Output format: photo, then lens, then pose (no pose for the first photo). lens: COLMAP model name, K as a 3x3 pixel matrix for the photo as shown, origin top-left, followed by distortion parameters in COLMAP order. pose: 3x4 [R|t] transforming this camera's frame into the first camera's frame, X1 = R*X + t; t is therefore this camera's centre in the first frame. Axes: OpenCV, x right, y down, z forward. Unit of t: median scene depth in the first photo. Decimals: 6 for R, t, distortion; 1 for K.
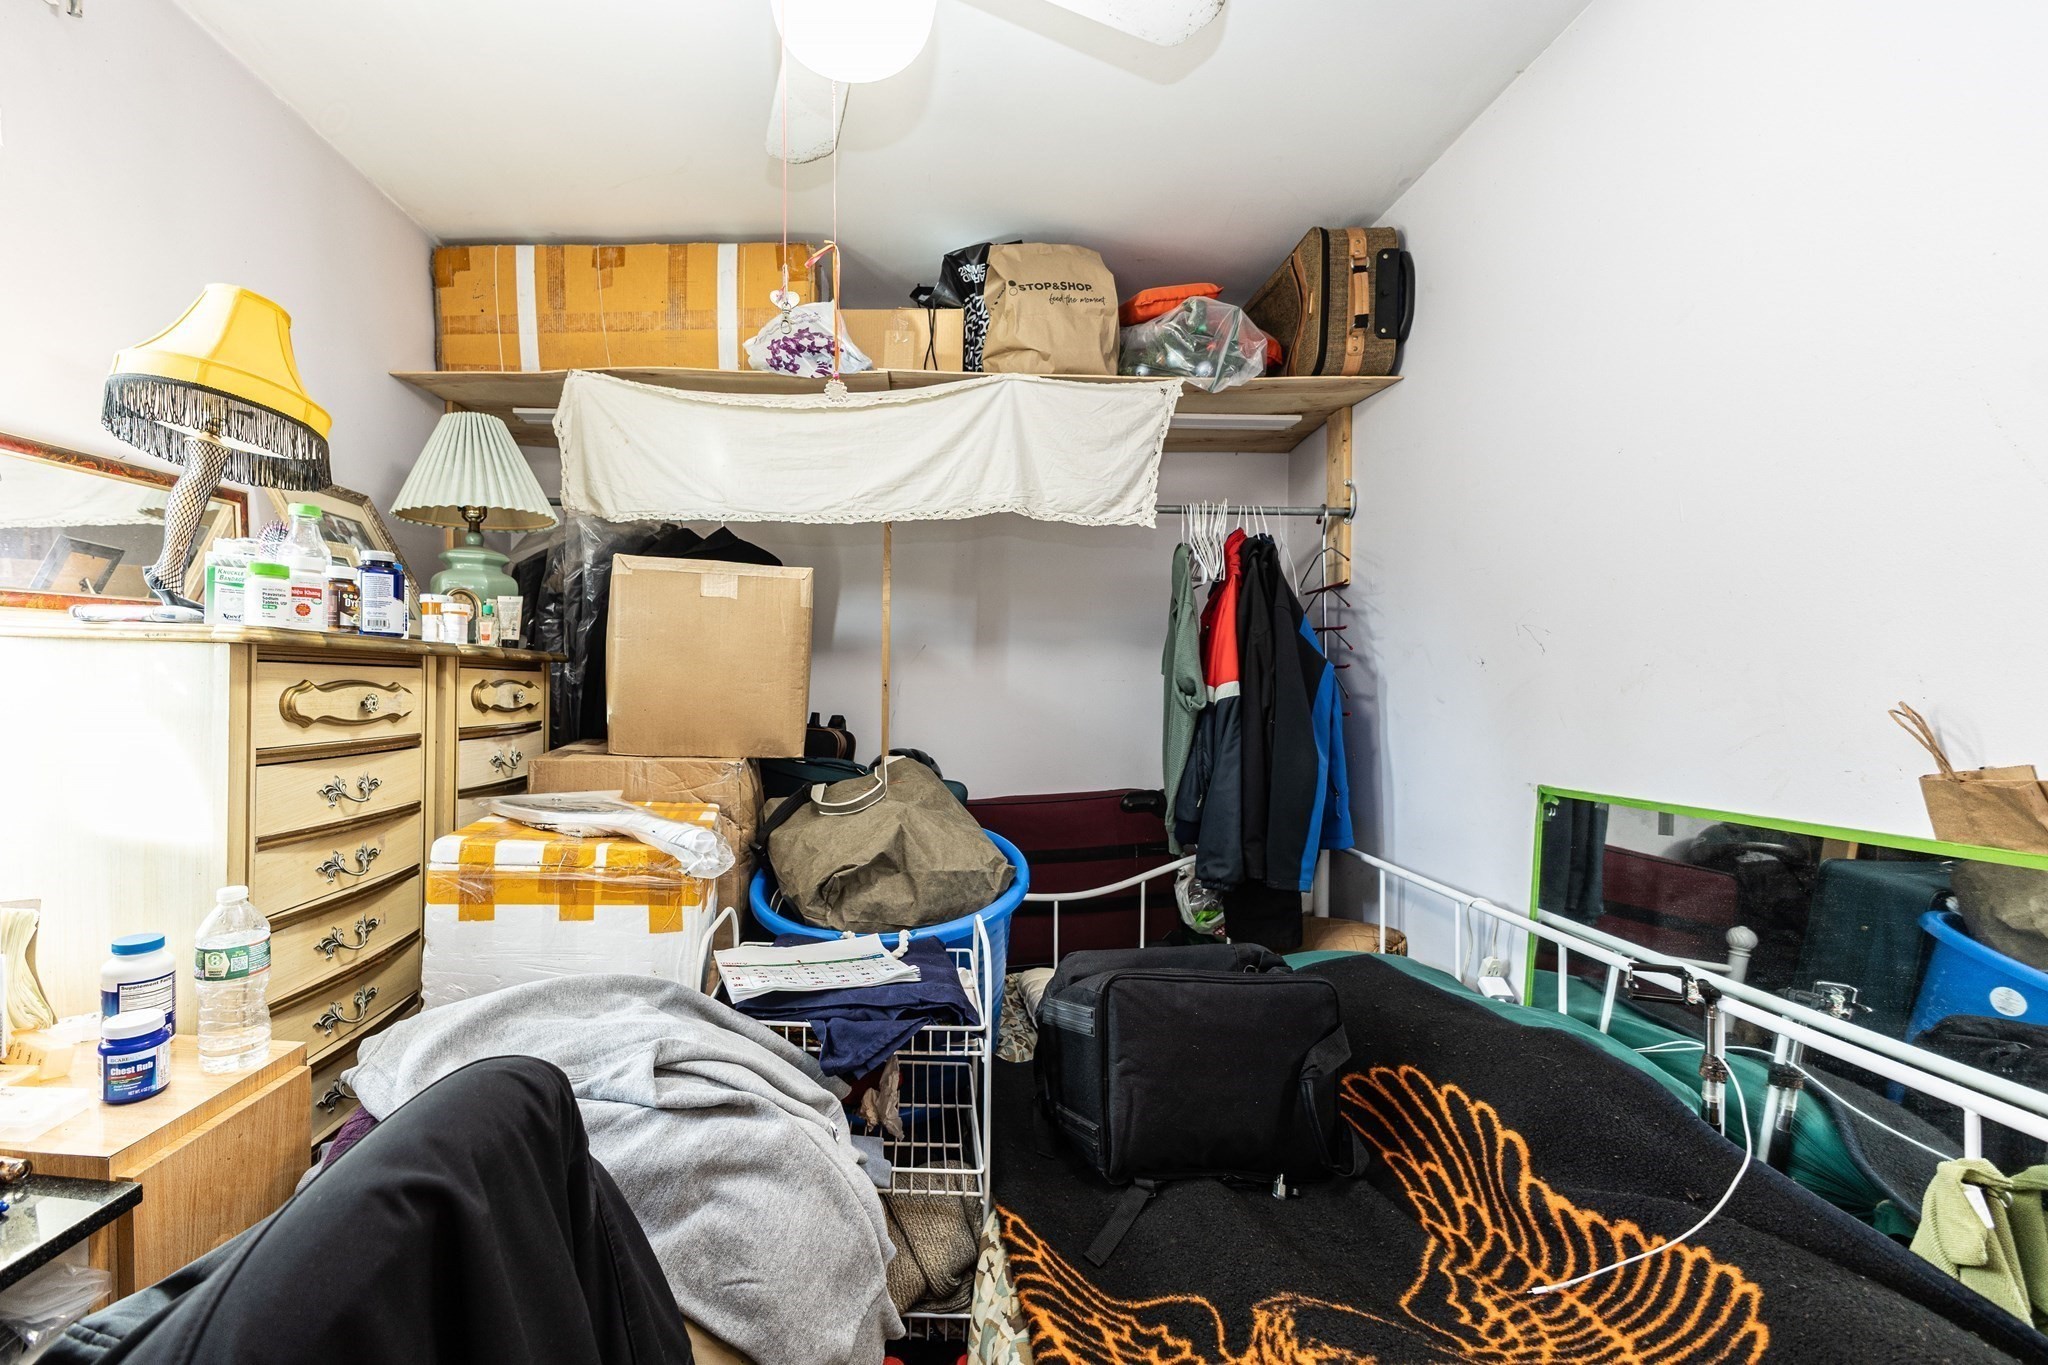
lens RADIAL K [[881.0, 0, 1018.0], [0, 881.0, 688.8], [0, 0, 1]] dist [0.003890, 0.000014]
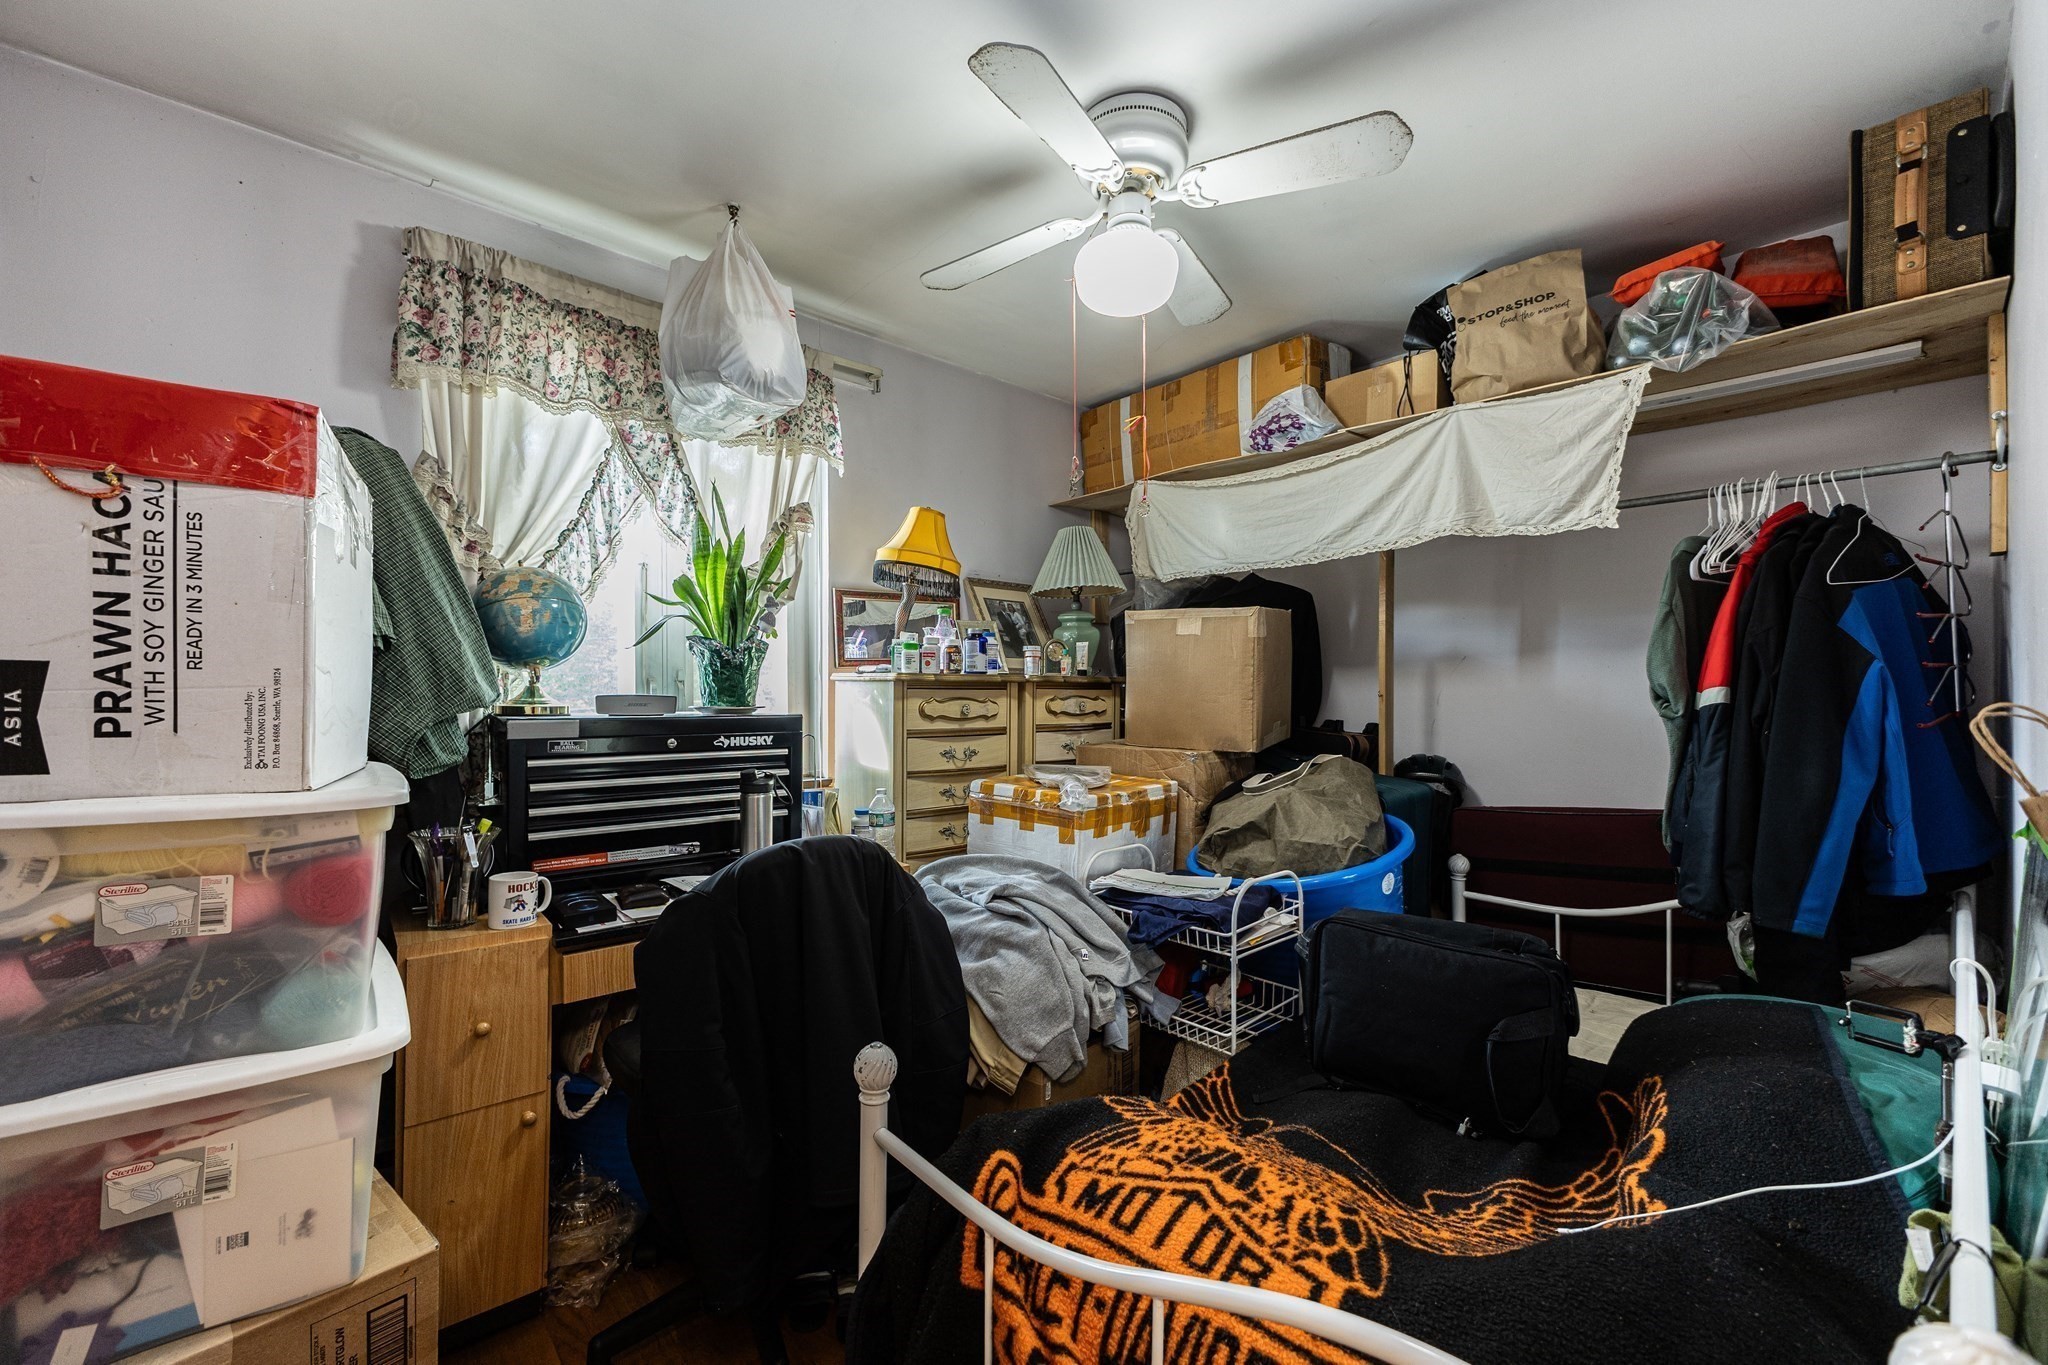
lens RADIAL K [[860.0, 0, 1024.0], [0, 860.0, 682.5], [0, 0, 1]] dist [-0.000031, -0.000510]
pose [[0.689473, -0.023646, -0.723925, 0.390428], [0.007631, 0.999649, -0.025384, 0.003771], [0.724271, 0.011978, 0.689411, -0.106867]]
